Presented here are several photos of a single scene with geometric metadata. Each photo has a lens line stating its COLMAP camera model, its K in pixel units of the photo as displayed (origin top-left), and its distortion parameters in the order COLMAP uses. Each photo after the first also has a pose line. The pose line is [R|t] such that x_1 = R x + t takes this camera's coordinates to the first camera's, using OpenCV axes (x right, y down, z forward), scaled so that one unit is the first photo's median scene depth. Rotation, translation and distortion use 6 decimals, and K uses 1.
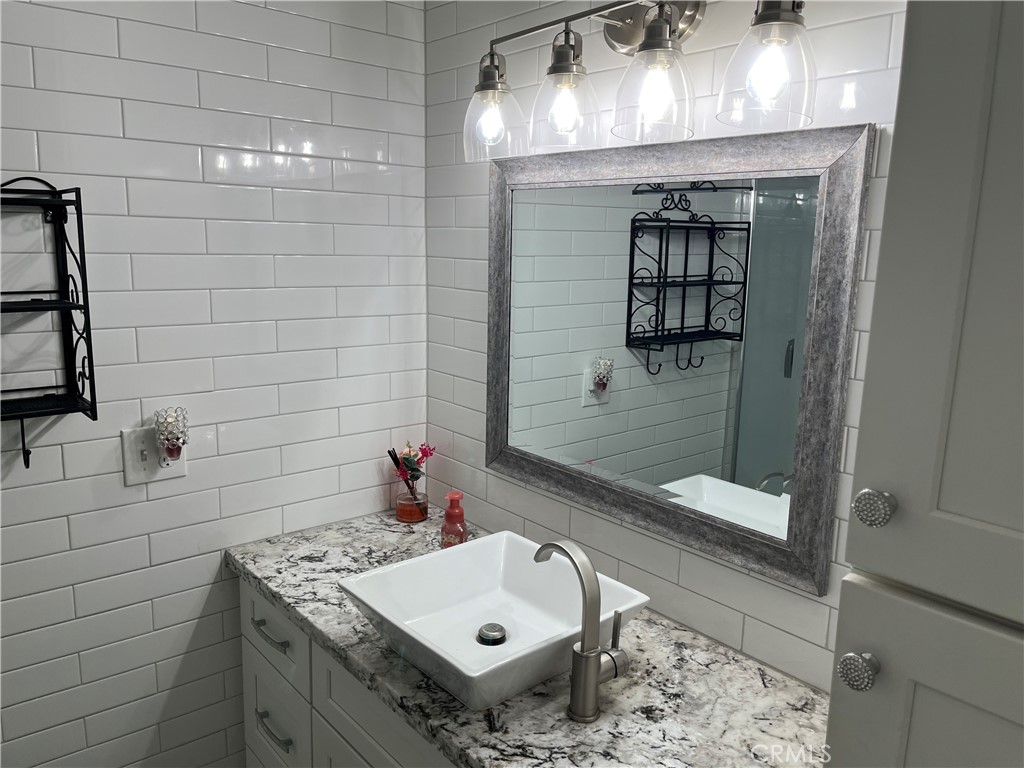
lens RADIAL K [[796.5, 0, 541.3], [0, 796.5, 381.1], [0, 0, 1]] dist [0.013994, -0.000260]
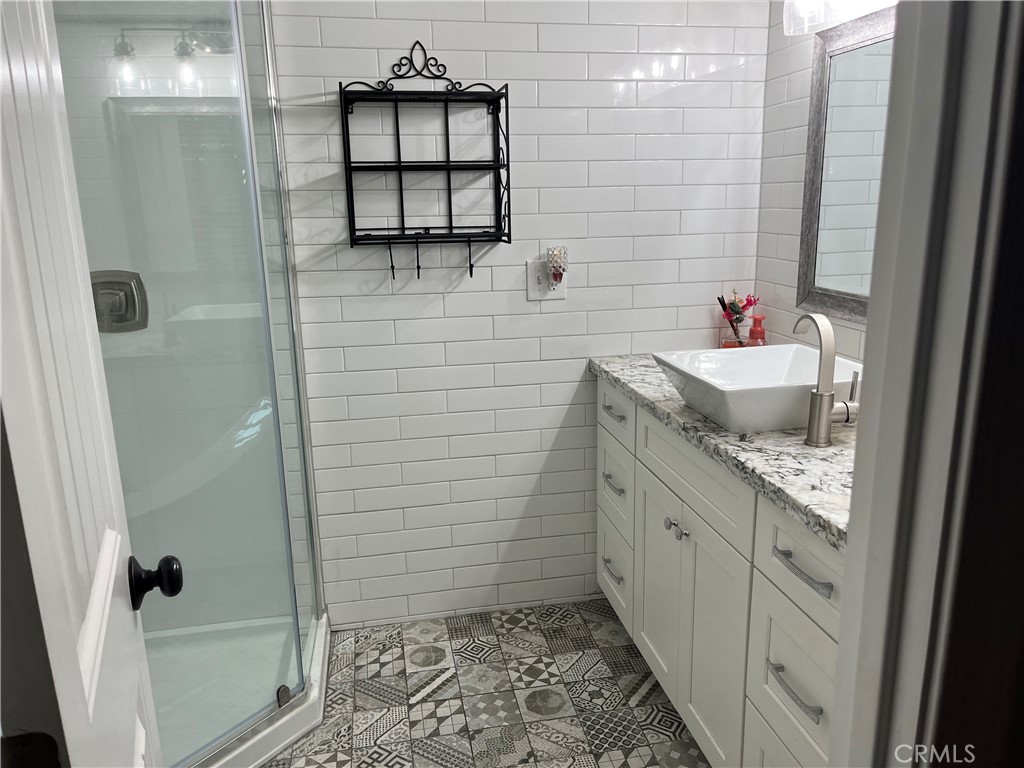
lens RADIAL K [[783.4, 0, 514.5], [0, 783.4, 385.4], [0, 0, 1]] dist [0.060432, -0.090727]
pose [[0.862011, 0.079078, -0.500684, 0.191697], [-0.048572, 0.996097, 0.073700, 0.183328], [0.504558, -0.039211, 0.862487, -0.256342]]
